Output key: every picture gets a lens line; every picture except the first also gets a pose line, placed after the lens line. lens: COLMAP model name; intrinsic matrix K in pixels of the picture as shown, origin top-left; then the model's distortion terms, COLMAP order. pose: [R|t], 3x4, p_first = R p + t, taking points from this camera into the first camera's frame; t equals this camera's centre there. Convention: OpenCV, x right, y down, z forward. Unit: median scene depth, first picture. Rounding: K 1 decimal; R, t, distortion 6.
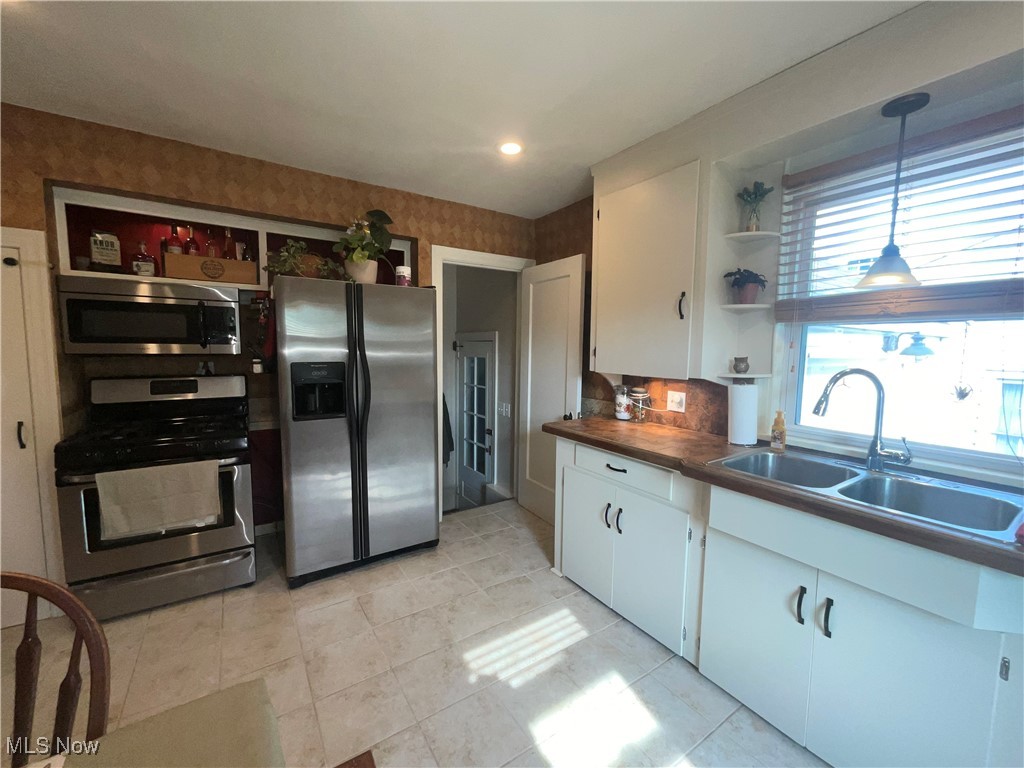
lens RADIAL K [[418.0, 0, 516.6], [0, 418.0, 386.9], [0, 0, 1]] dist [0.001593, 0.000609]
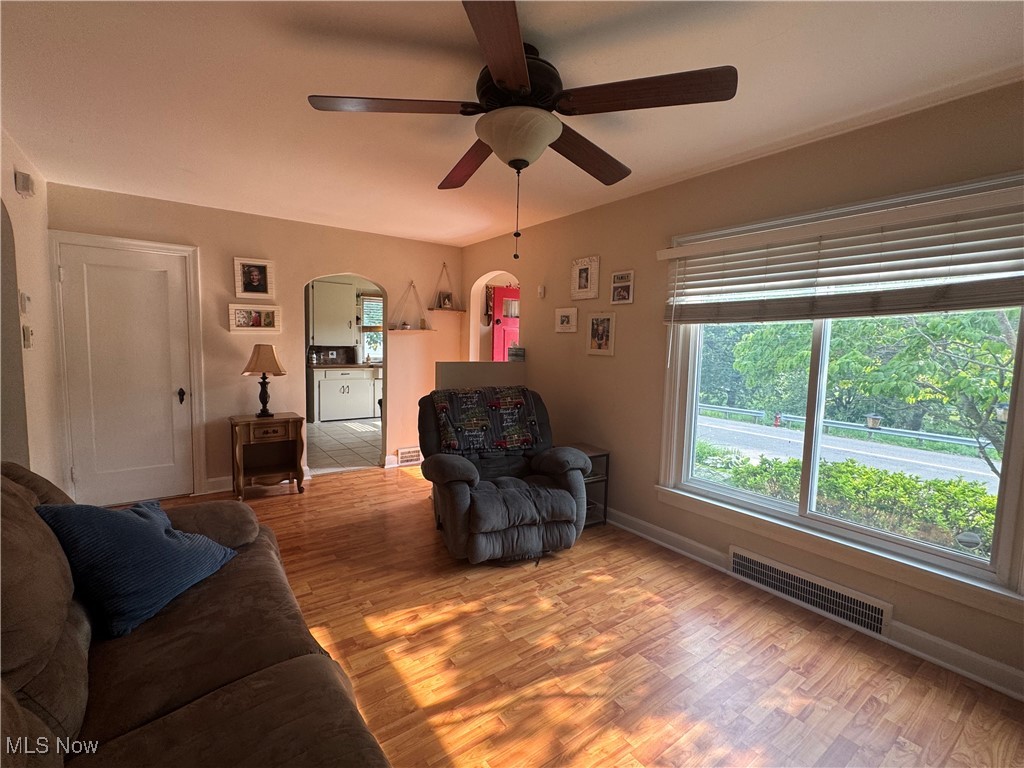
lens RADIAL K [[465.1, 0, 508.5], [0, 465.1, 384.2], [0, 0, 1]] dist [0.001019, -0.000324]
pose [[-0.031211, -0.098445, 0.994653, -3.011679], [0.074113, 0.992170, 0.100525, 0.004300], [-0.996761, 0.076855, -0.023671, -0.147852]]
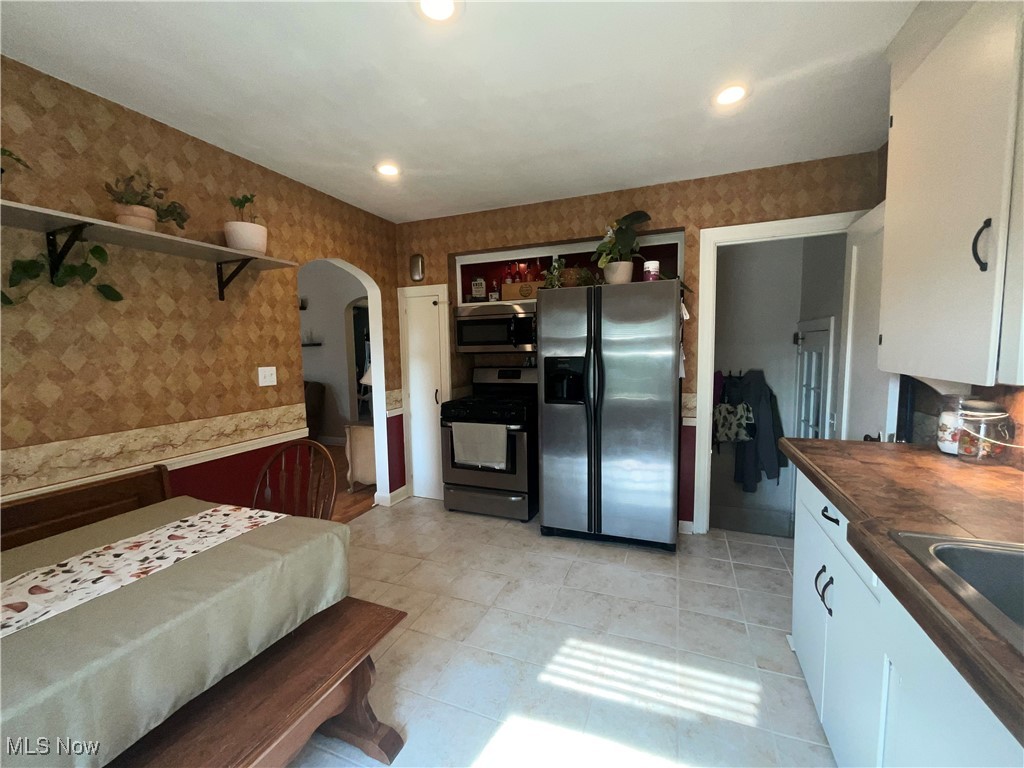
lens RADIAL K [[418.0, 0, 514.8], [0, 418.0, 387.7], [0, 0, 1]] dist [0.001593, 0.000609]
pose [[0.572538, 0.056130, -0.817955, 0.424114], [-0.052397, 0.998119, 0.031817, -0.000868], [0.818202, 0.024642, 0.574402, 0.184684]]
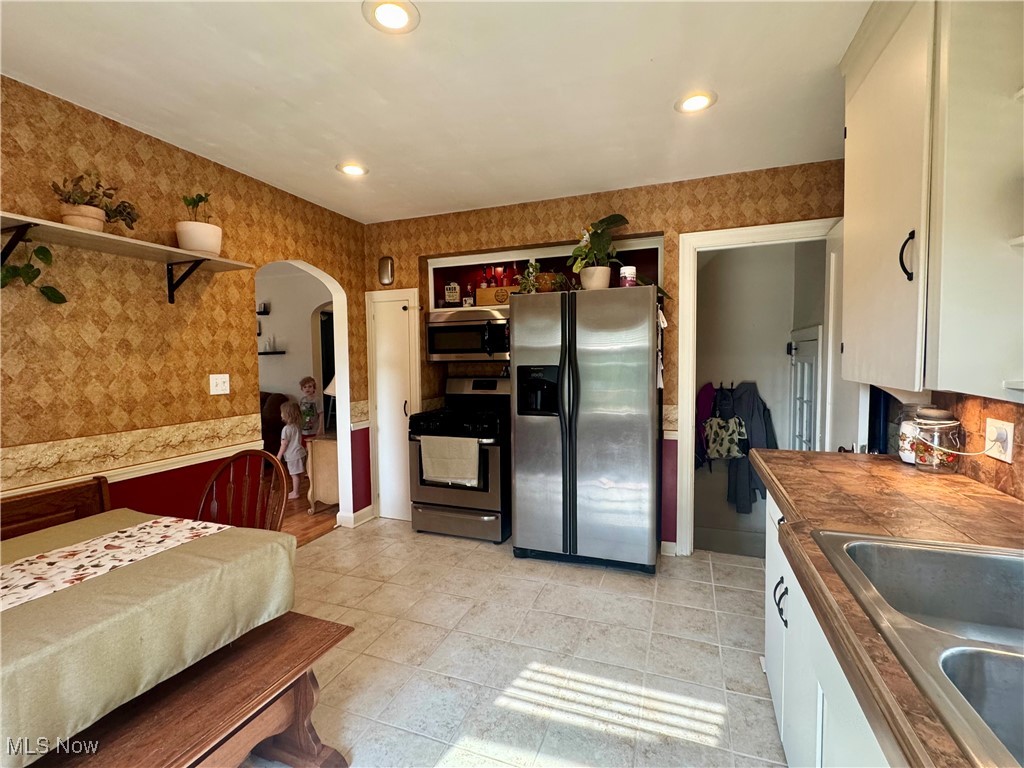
lens RADIAL K [[465.1, 0, 513.6], [0, 465.1, 387.6], [0, 0, 1]] dist [0.001019, -0.000324]
pose [[0.585239, 0.031797, -0.810238, 0.503231], [-0.057344, 0.998352, -0.002241, 0.007078], [0.808831, 0.047774, 0.586097, 0.197185]]
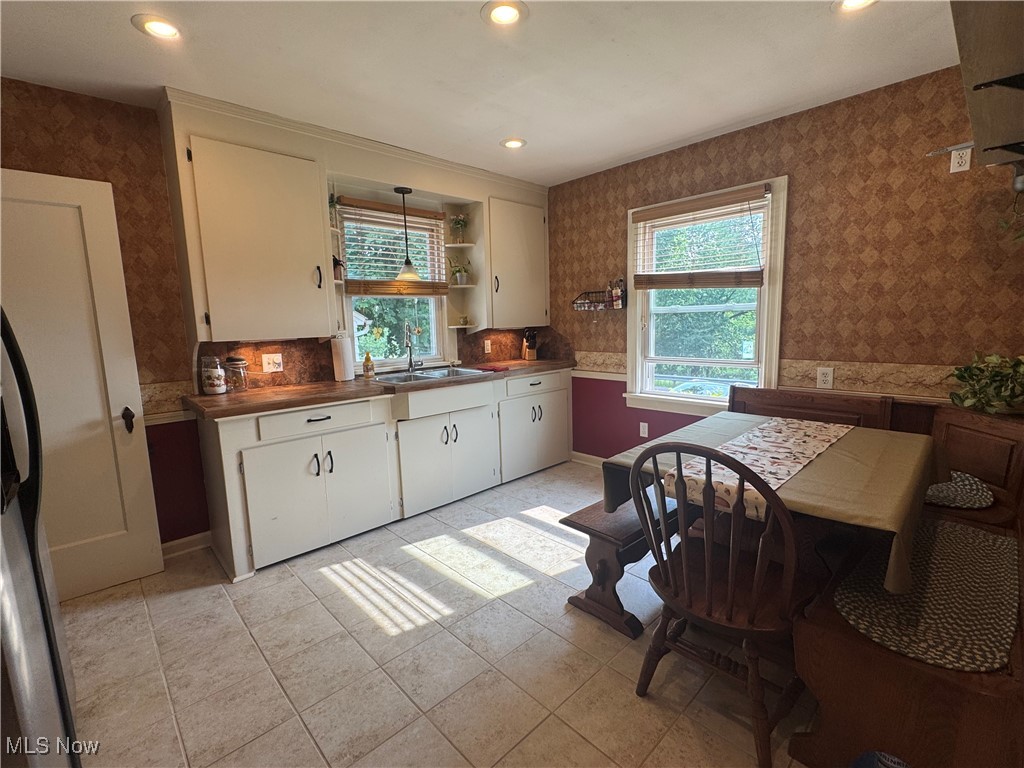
lens RADIAL K [[465.1, 0, 512.7], [0, 465.1, 384.1], [0, 0, 1]] dist [0.001019, -0.000324]
pose [[-0.173673, -0.142343, 0.974462, -0.933985], [0.118162, 0.979339, 0.164115, -0.036602], [-0.977689, 0.143647, -0.153265, 0.596973]]
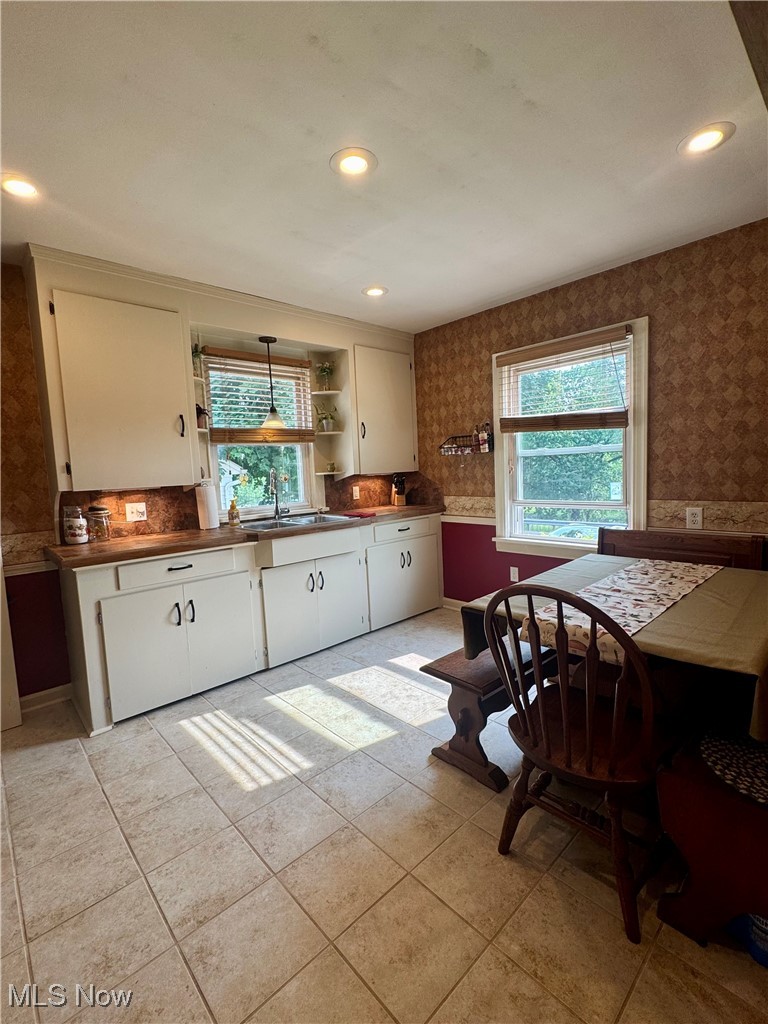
lens RADIAL K [[465.1, 0, 387.0], [0, 465.1, 512.7], [0, 0, 1]] dist [0.001019, -0.000324]
pose [[-0.163218, -0.099616, 0.981548, -0.929666], [0.135302, 0.983229, 0.122286, -0.023297], [-0.977268, 0.152765, -0.147002, 0.555094]]
